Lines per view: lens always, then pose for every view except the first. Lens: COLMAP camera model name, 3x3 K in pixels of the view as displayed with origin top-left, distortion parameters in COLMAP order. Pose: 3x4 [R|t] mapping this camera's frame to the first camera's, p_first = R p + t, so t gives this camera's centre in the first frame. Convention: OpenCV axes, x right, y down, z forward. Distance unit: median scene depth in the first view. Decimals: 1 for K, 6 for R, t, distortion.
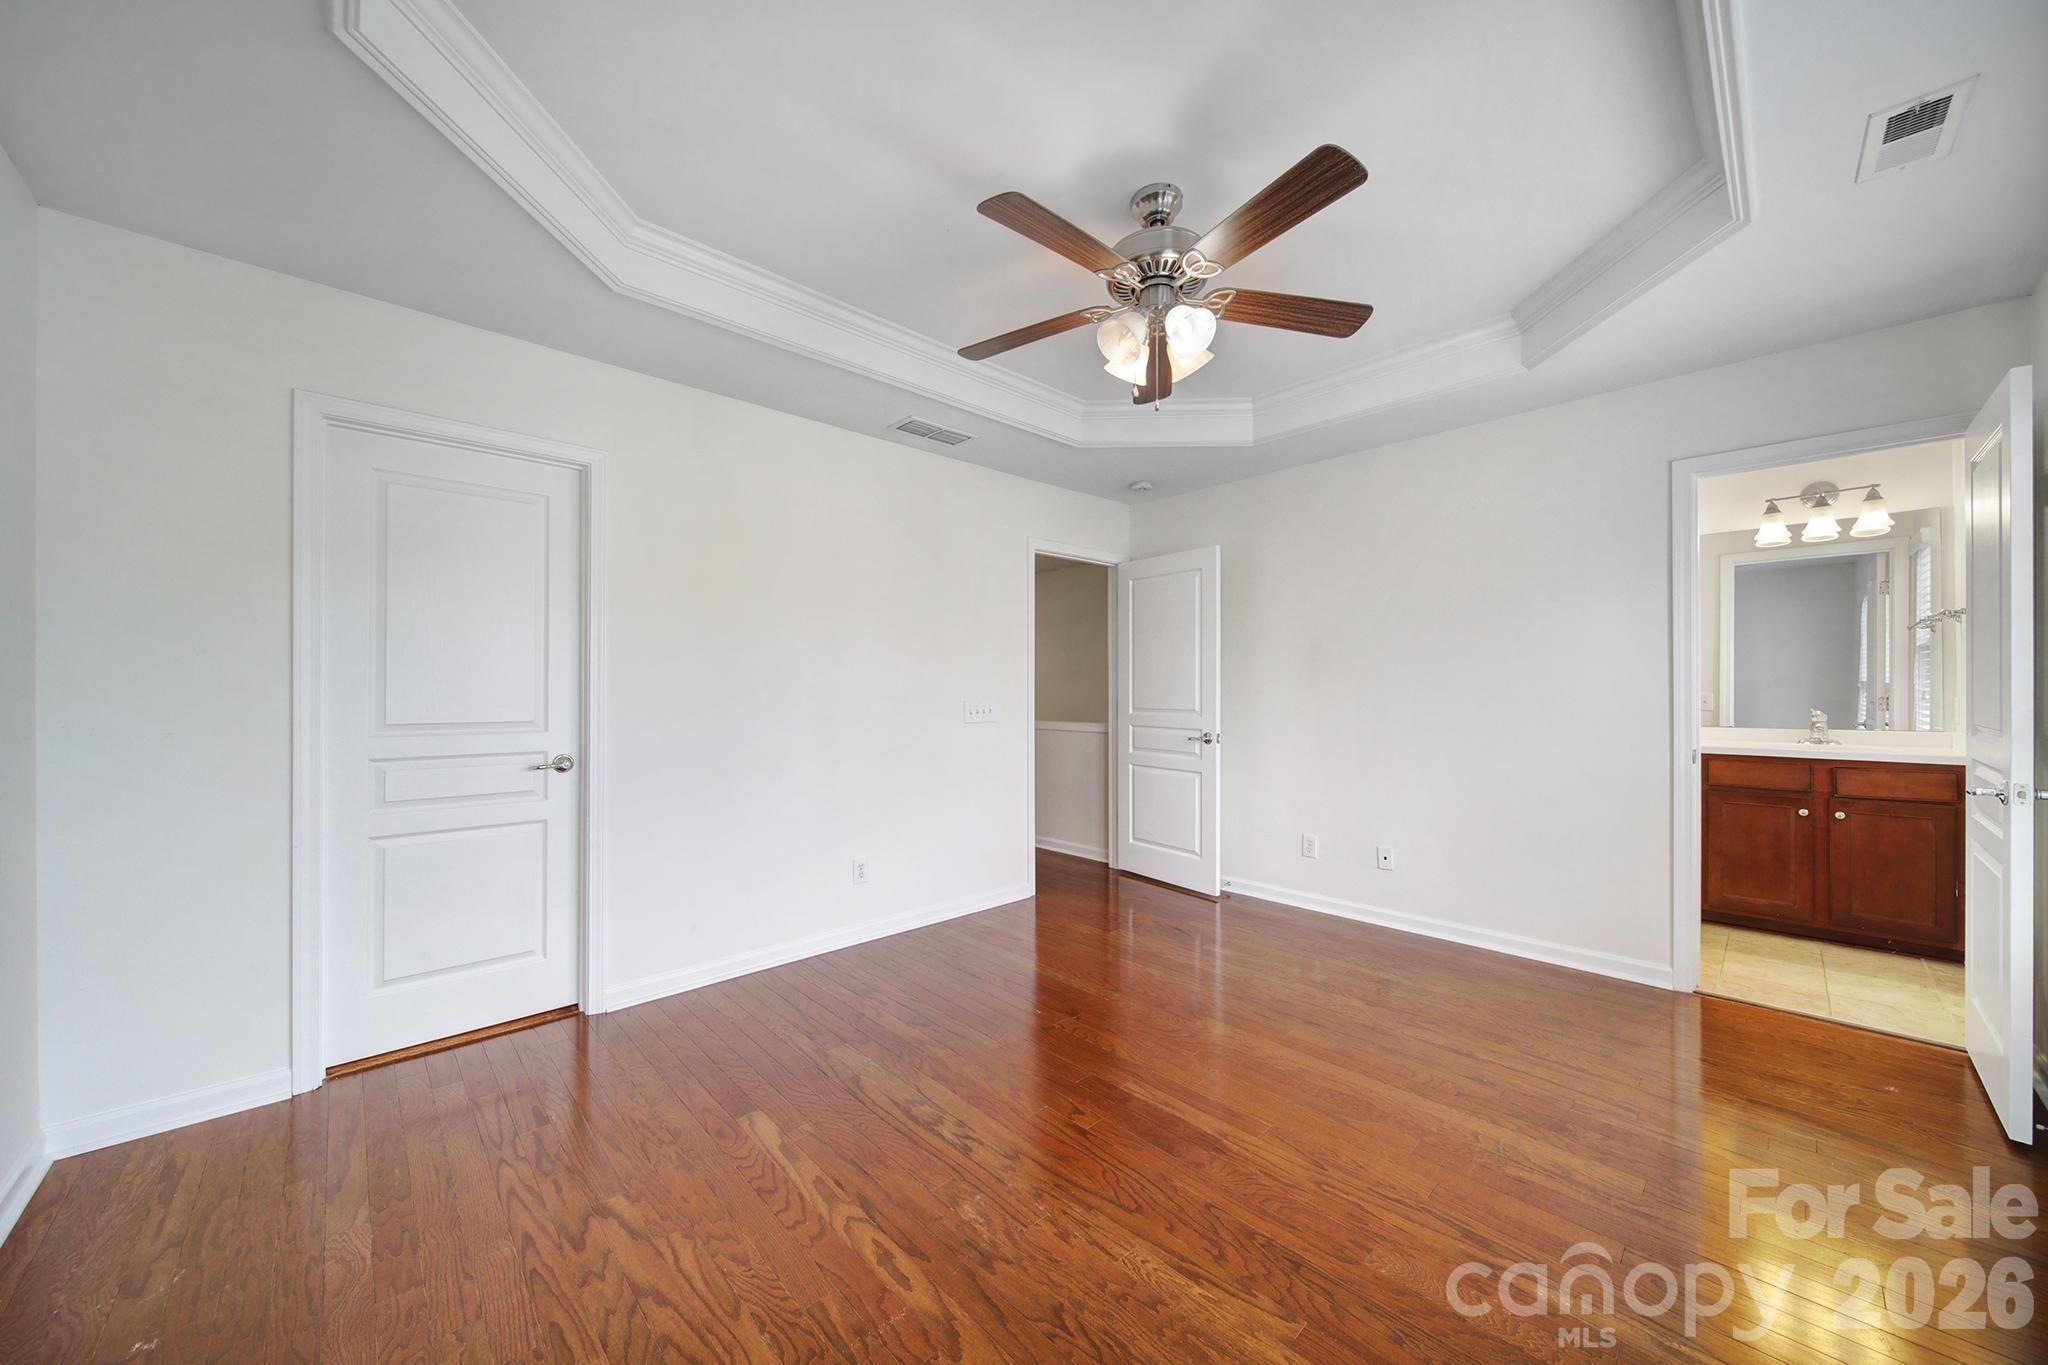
lens RADIAL K [[728.7, 0, 1025.8], [0, 728.7, 696.4], [0, 0, 1]] dist [-0.000011, -0.000039]
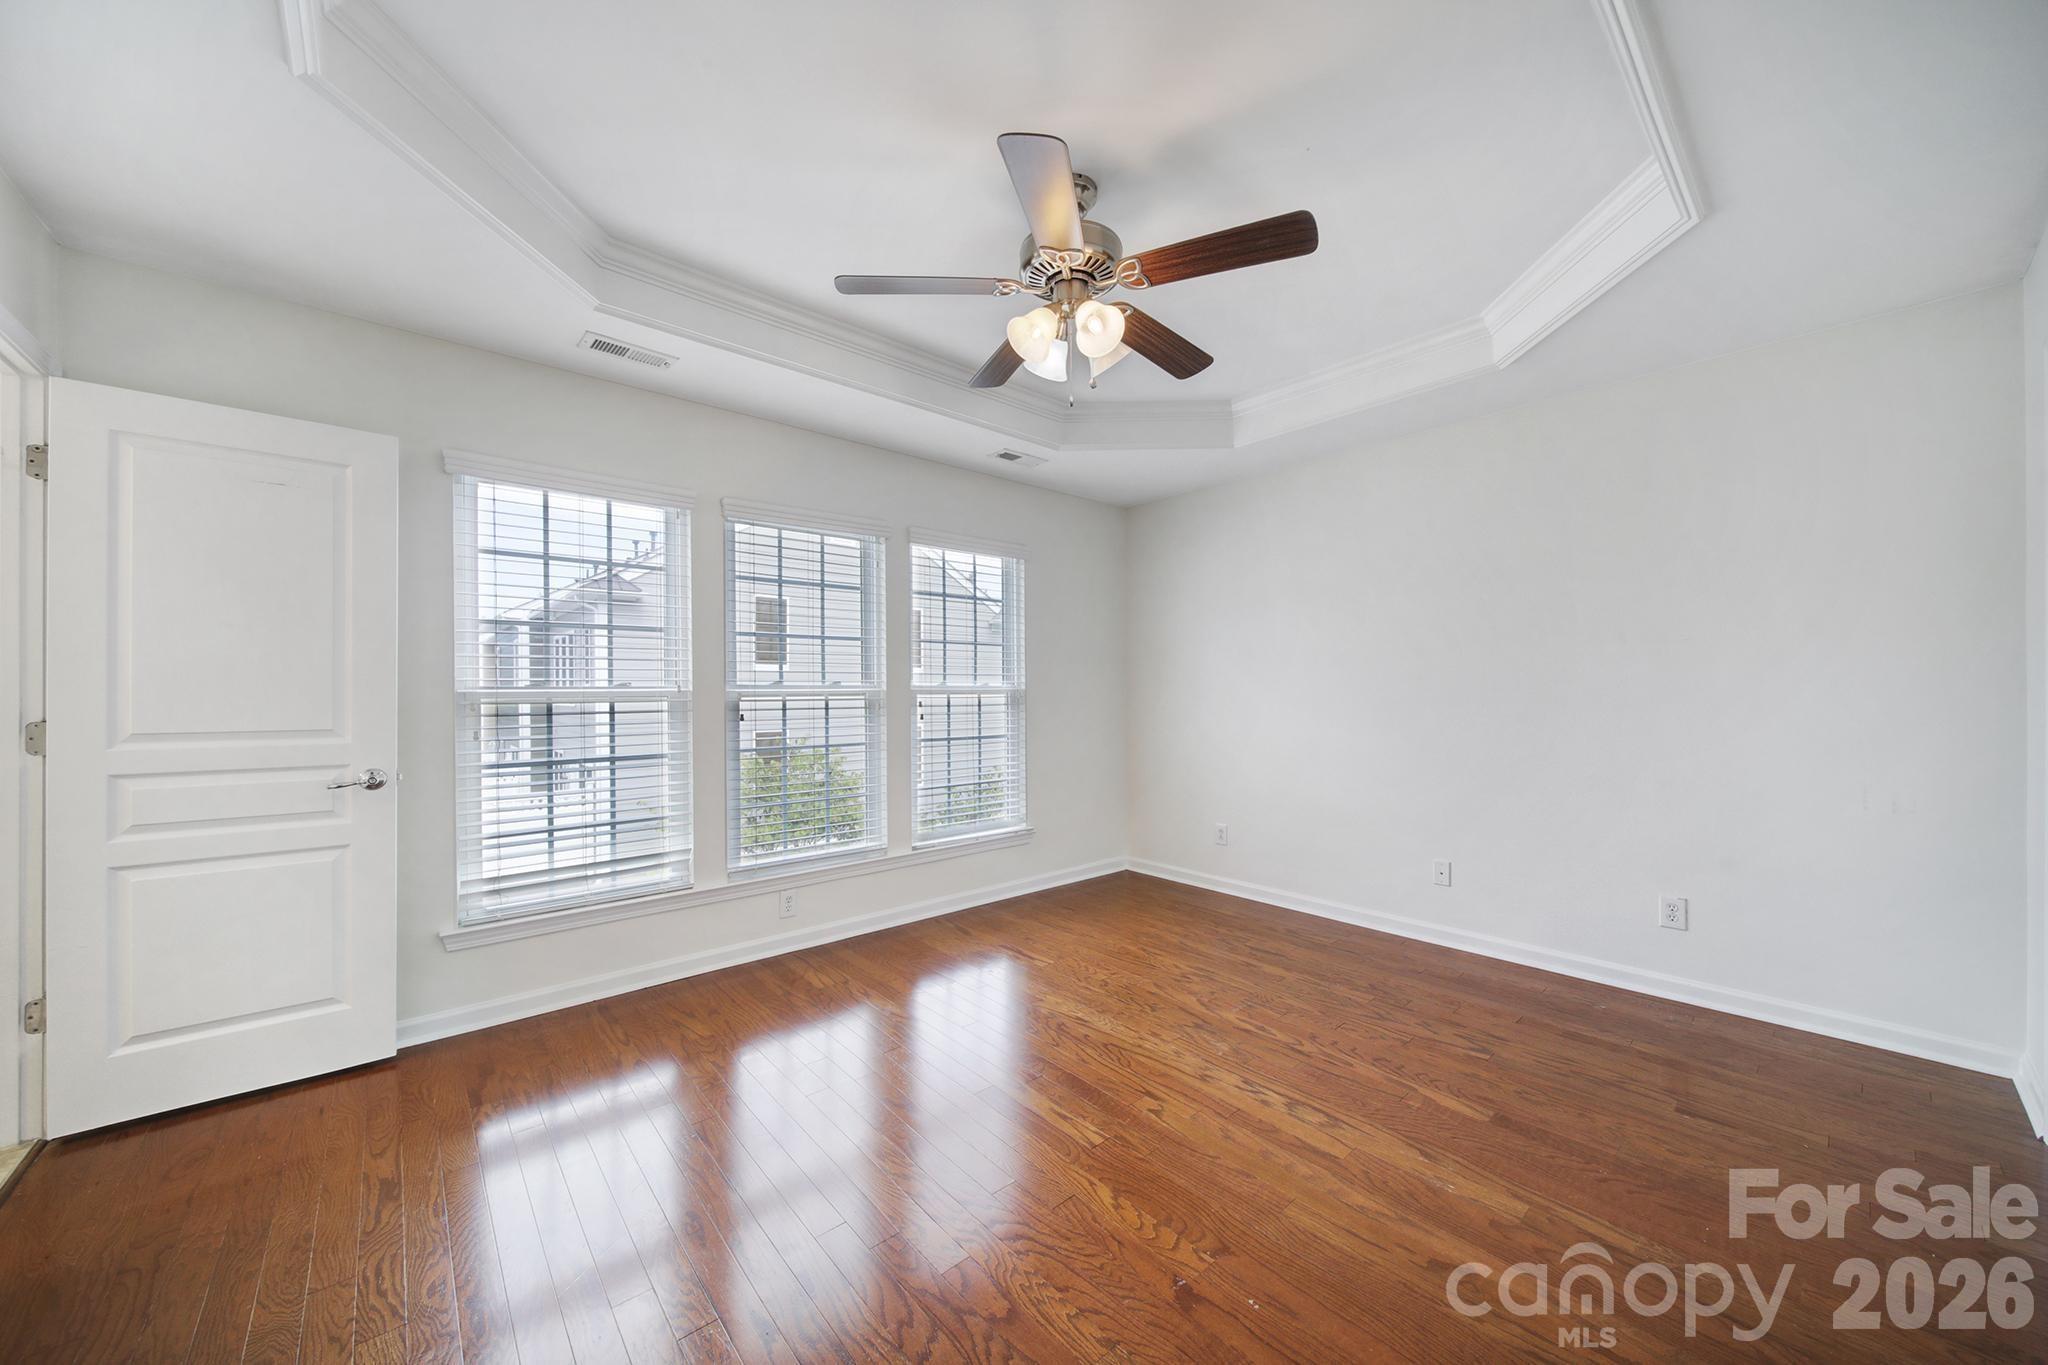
lens RADIAL K [[721.7, 0, 1031.0], [0, 721.7, 674.9], [0, 0, 1]] dist [-0.000036, -0.000116]
pose [[-0.999502, 0.005660, 0.031057, 0.215477], [0.005596, 0.999982, -0.002165, -0.029079], [-0.031068, -0.001990, -0.999515, 2.068171]]
